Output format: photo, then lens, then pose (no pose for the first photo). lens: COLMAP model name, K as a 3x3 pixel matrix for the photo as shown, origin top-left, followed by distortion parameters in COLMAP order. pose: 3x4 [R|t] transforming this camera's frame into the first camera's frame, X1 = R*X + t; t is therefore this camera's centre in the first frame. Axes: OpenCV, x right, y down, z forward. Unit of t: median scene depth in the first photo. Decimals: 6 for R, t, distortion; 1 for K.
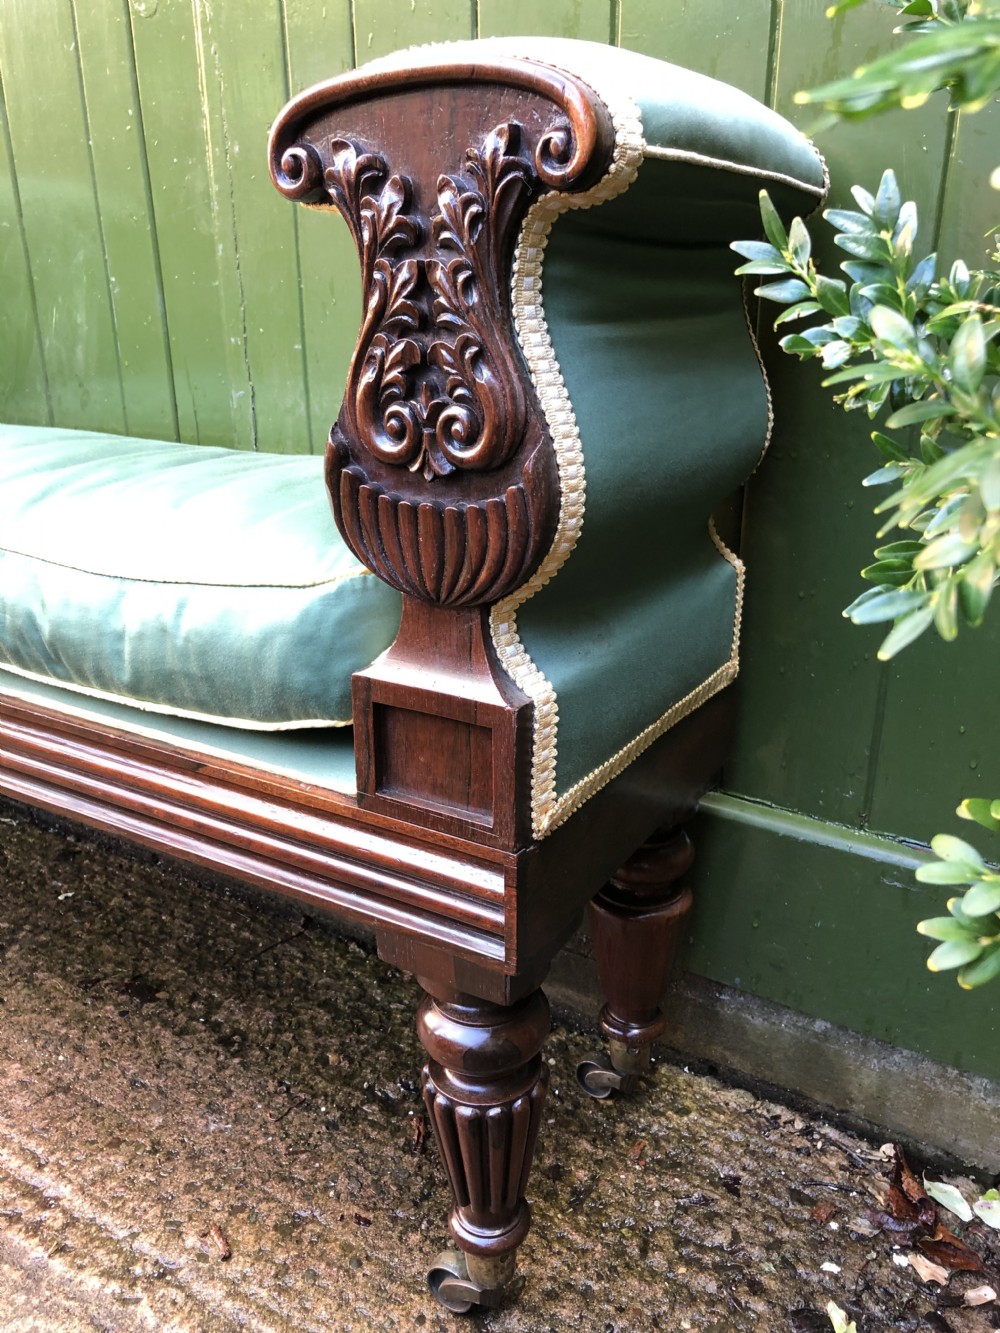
lens RADIAL K [[1098.9, 0, 500.4], [0, 1098.9, 655.9], [0, 0, 1]] dist [0.009030, 0.005970]
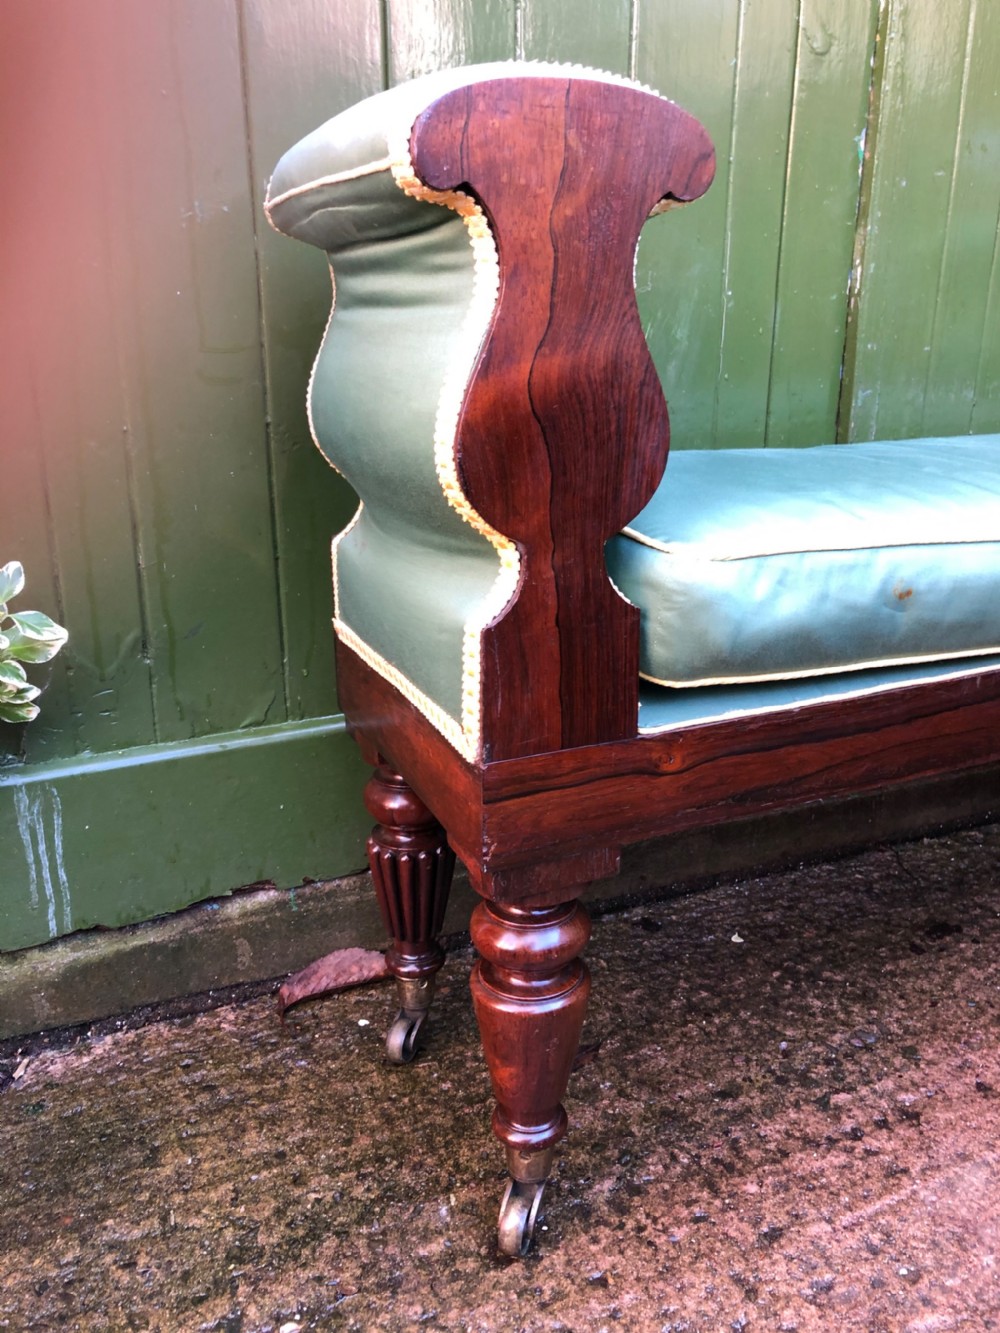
lens RADIAL K [[1098.9, 0, 507.0], [0, 1098.9, 657.7], [0, 0, 1]] dist [0.009030, 0.005970]
pose [[0.569223, -0.238733, 0.786761, -1.773922], [0.273138, 0.957477, 0.092919, -0.229995], [-0.775488, 0.162002, 0.610224, 0.797882]]
